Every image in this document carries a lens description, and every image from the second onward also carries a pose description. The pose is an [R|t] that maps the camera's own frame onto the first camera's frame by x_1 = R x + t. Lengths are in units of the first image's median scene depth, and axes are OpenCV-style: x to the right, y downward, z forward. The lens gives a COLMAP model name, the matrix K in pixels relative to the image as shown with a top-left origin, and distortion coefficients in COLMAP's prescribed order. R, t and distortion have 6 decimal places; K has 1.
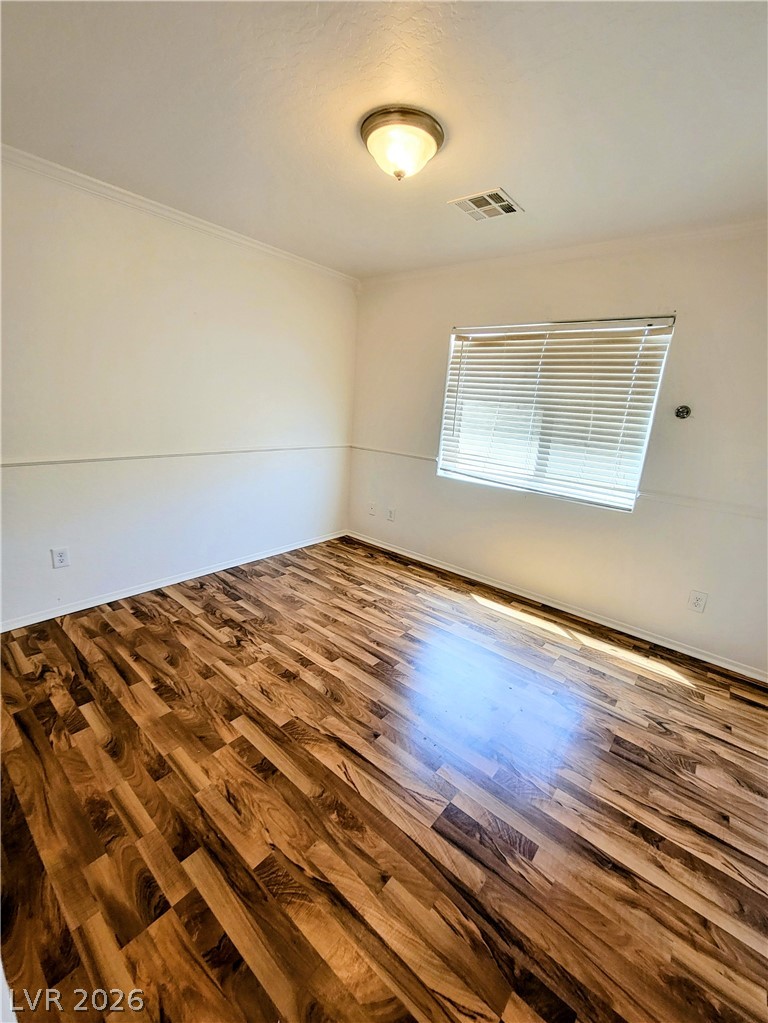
lens RADIAL K [[417.8, 0, 384.4], [0, 417.8, 510.1], [0, 0, 1]] dist [0.000472, -0.001585]
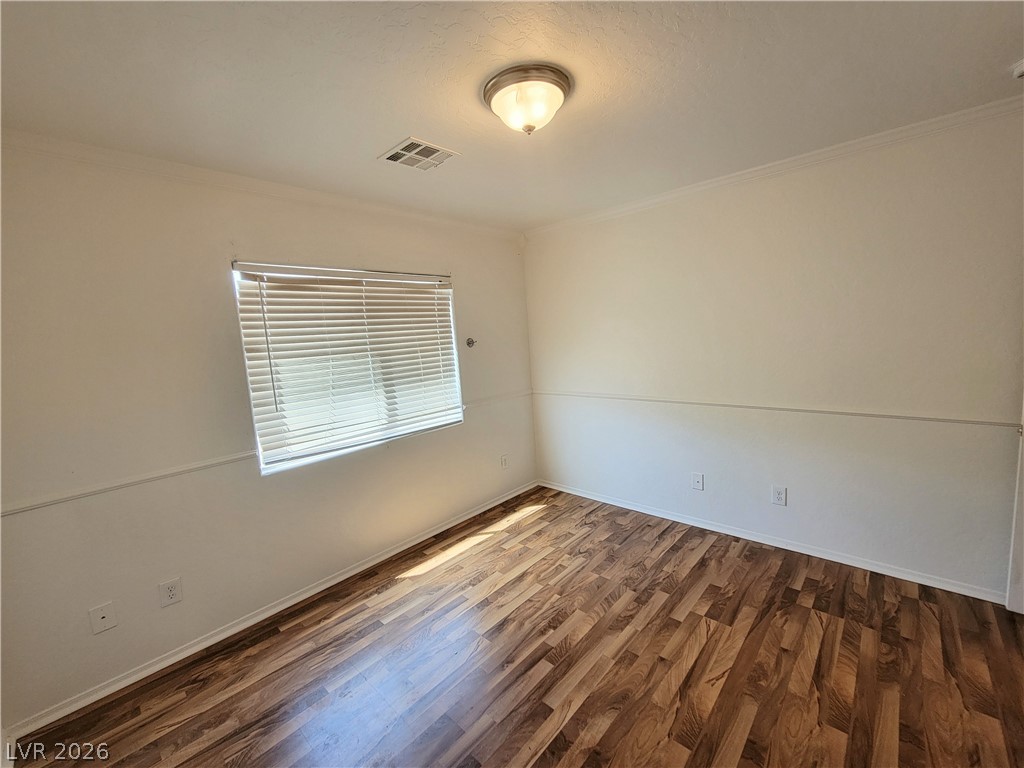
lens RADIAL K [[418.2, 0, 510.6], [0, 418.2, 382.6], [0, 0, 1]] dist [0.000472, -0.001585]
pose [[0.049515, -0.190373, 0.980462, -0.661815], [0.320333, 0.932834, 0.164948, -0.286010], [-0.946010, 0.305907, 0.107172, 0.730124]]
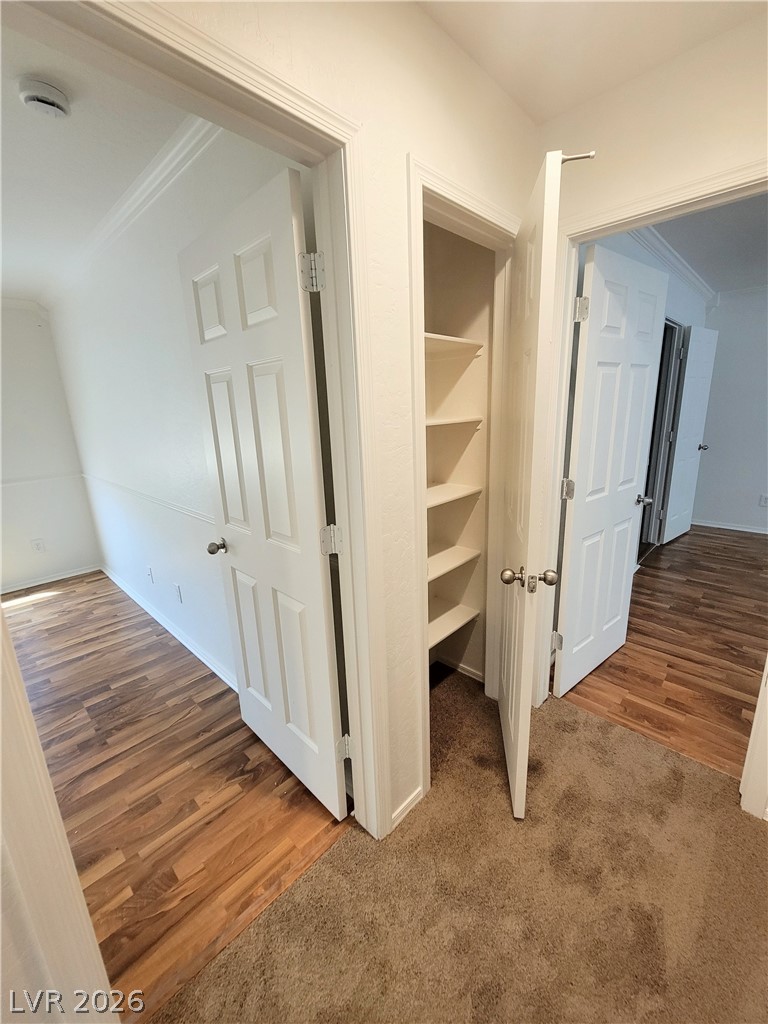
lens RADIAL K [[418.2, 0, 383.2], [0, 418.2, 508.1], [0, 0, 1]] dist [0.000472, -0.001585]
pose [[0.065480, -0.304320, 0.950317, -0.531572], [0.293006, 0.916242, 0.273220, 0.048891], [-0.953866, 0.260558, 0.149163, -0.418291]]
